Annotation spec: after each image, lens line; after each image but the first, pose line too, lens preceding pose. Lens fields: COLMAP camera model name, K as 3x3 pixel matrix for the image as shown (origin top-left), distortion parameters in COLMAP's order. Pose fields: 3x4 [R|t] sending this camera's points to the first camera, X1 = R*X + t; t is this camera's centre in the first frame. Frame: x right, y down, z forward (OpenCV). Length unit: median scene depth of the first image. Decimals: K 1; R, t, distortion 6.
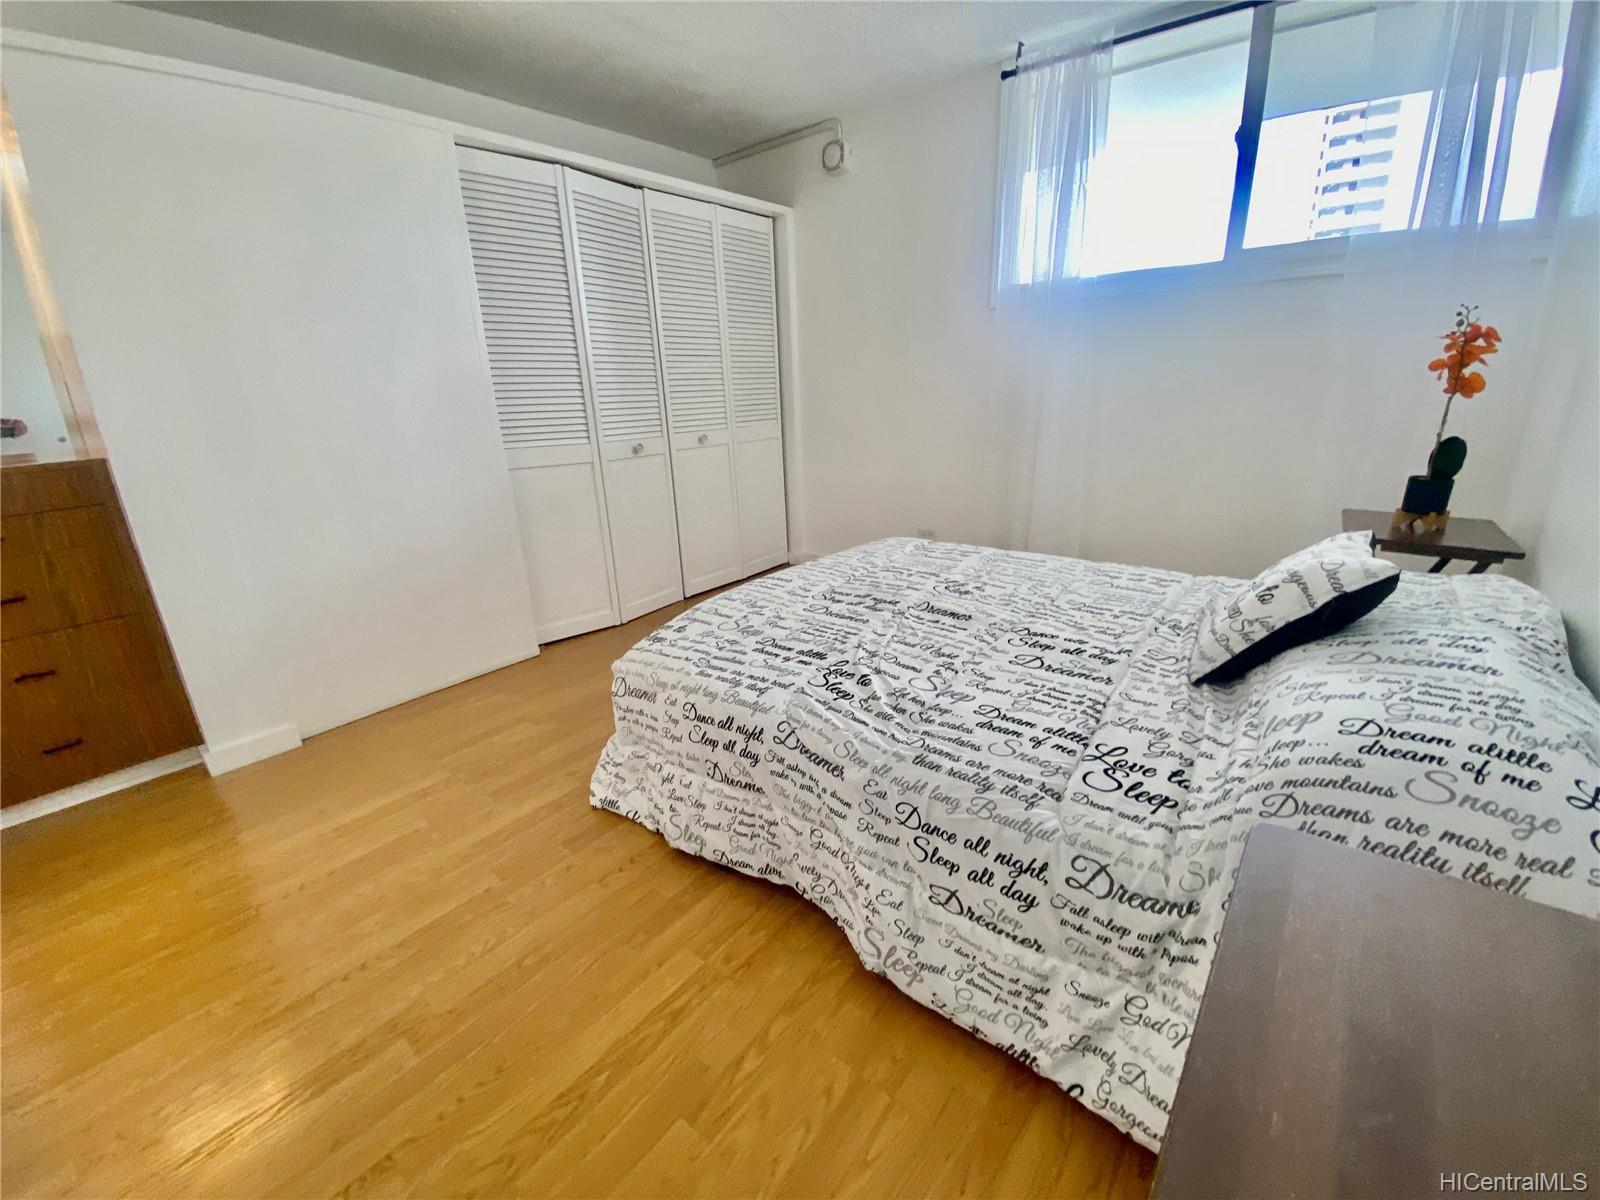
lens RADIAL K [[648.9, 0, 800.4], [0, 648.9, 596.5], [0, 0, 1]] dist [0.013780, -0.014689]
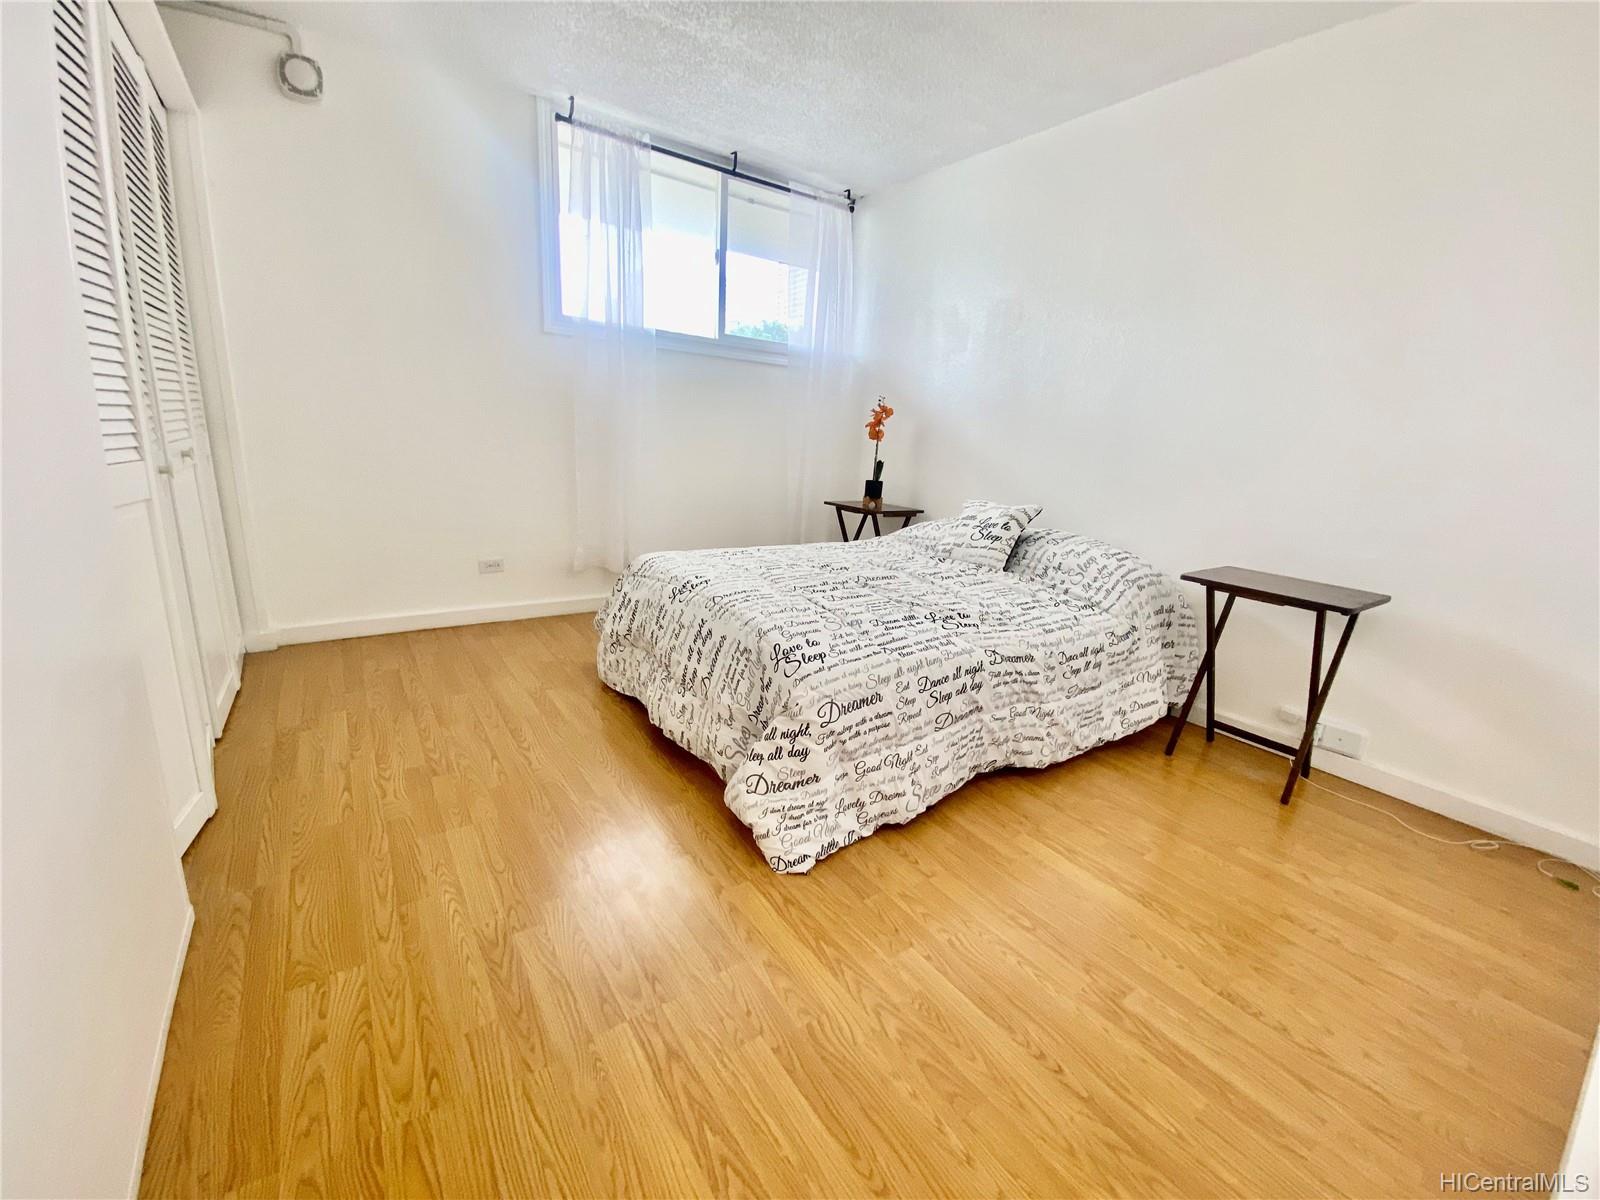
lens RADIAL K [[655.6, 0, 790.3], [0, 655.6, 600.4], [0, 0, 1]] dist [0.000081, -0.014141]
pose [[0.275206, -0.188727, 0.942679, -1.248532], [0.225811, 0.965800, 0.127432, -0.162366], [-0.934490, 0.177797, 0.308410, 0.795853]]
